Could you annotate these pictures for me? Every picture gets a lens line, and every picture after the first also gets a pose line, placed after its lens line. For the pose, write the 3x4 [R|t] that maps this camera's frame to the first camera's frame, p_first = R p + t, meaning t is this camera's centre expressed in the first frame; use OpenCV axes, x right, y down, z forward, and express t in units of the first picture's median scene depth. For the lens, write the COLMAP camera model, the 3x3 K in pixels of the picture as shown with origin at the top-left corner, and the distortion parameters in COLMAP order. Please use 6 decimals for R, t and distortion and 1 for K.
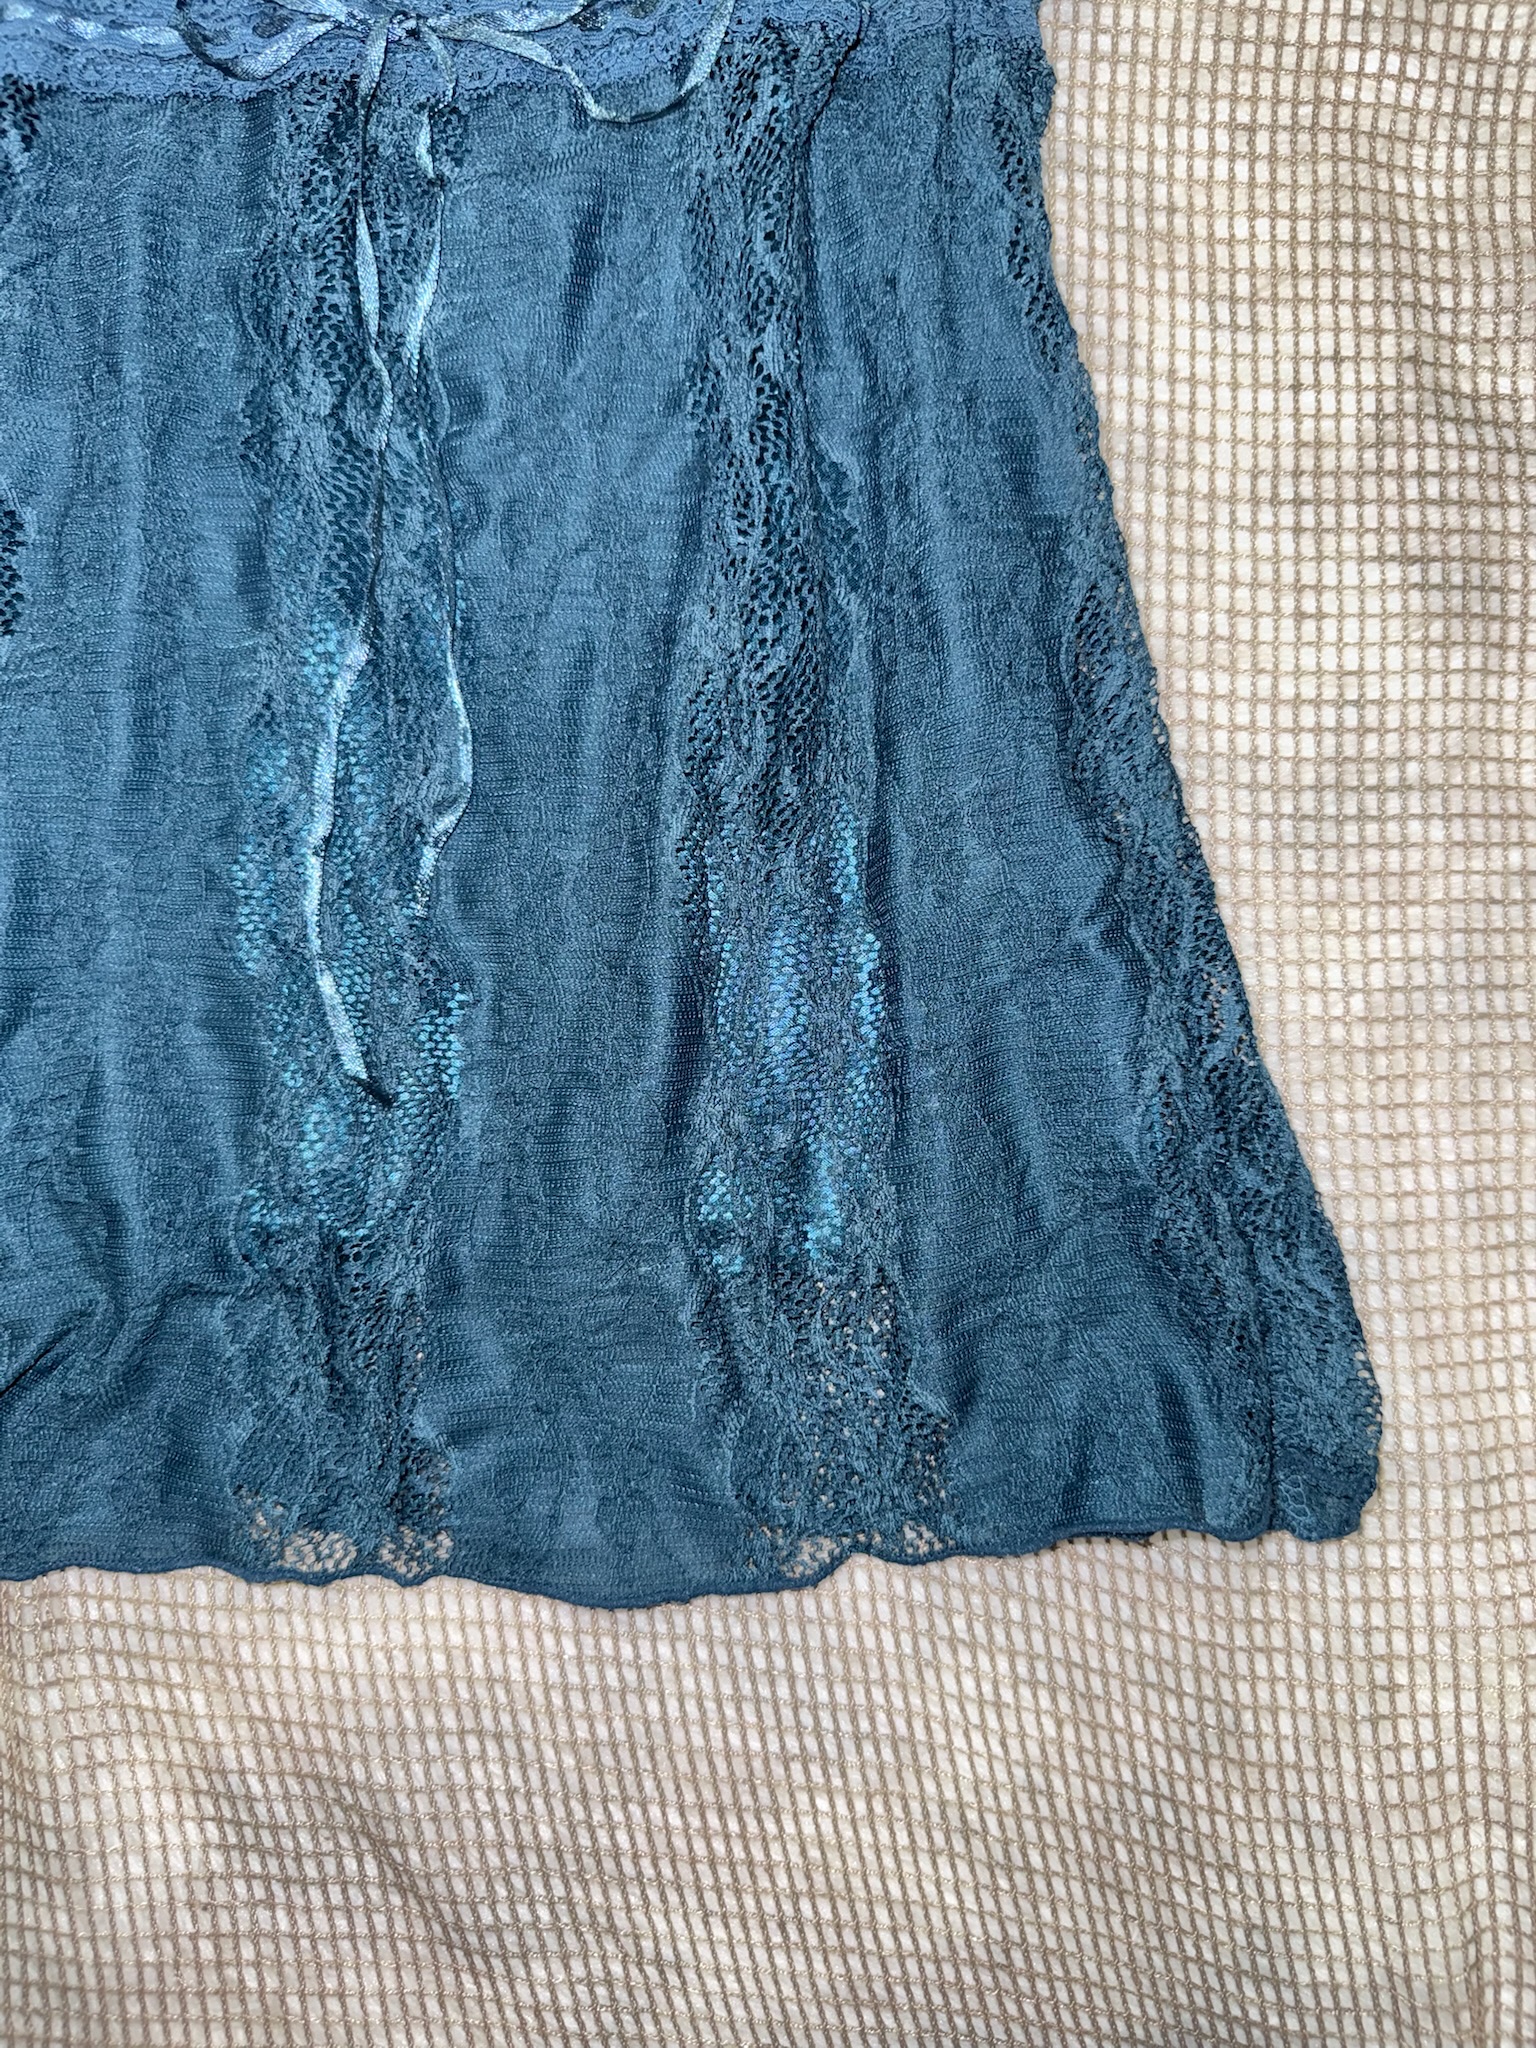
lens RADIAL K [[1497.6, 0, 768.0], [0, 1497.6, 1024.0], [0, 0, 1]] dist [-0.030116, -0.001969]
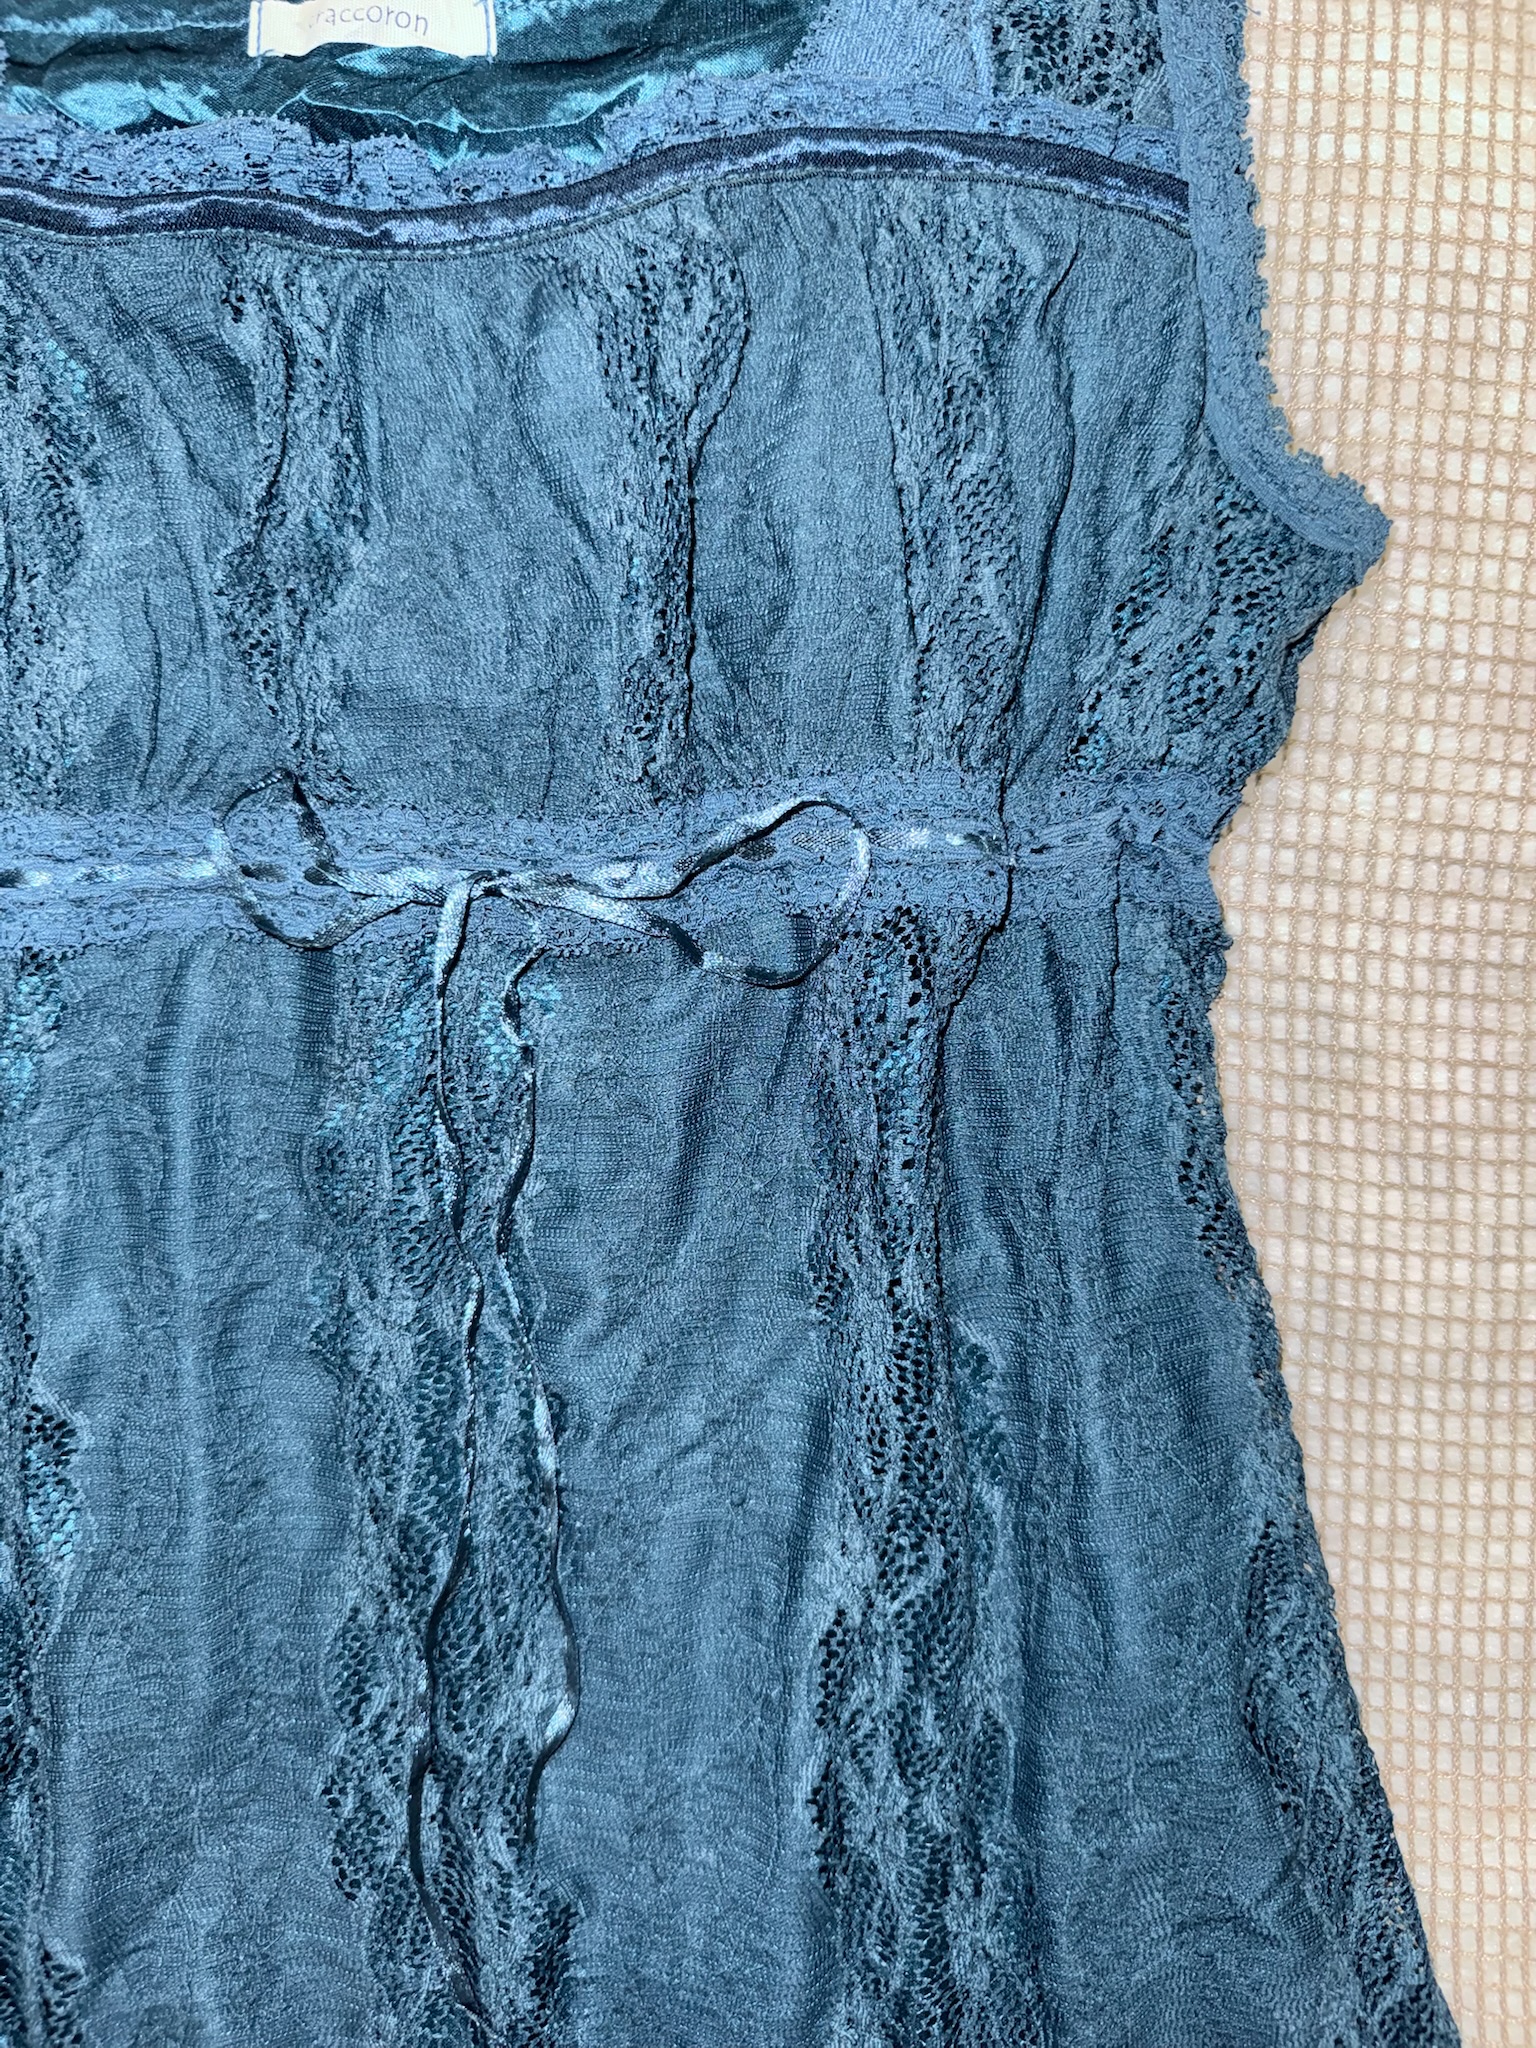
lens RADIAL K [[1497.6, 0, 768.0], [0, 1497.6, 1024.0], [0, 0, 1]] dist [-0.030116, -0.001969]
pose [[0.999811, -0.015221, -0.012076, -0.067132], [0.016122, 0.996790, 0.078419, -0.655913], [0.010844, -0.078599, 0.996847, 0.123668]]
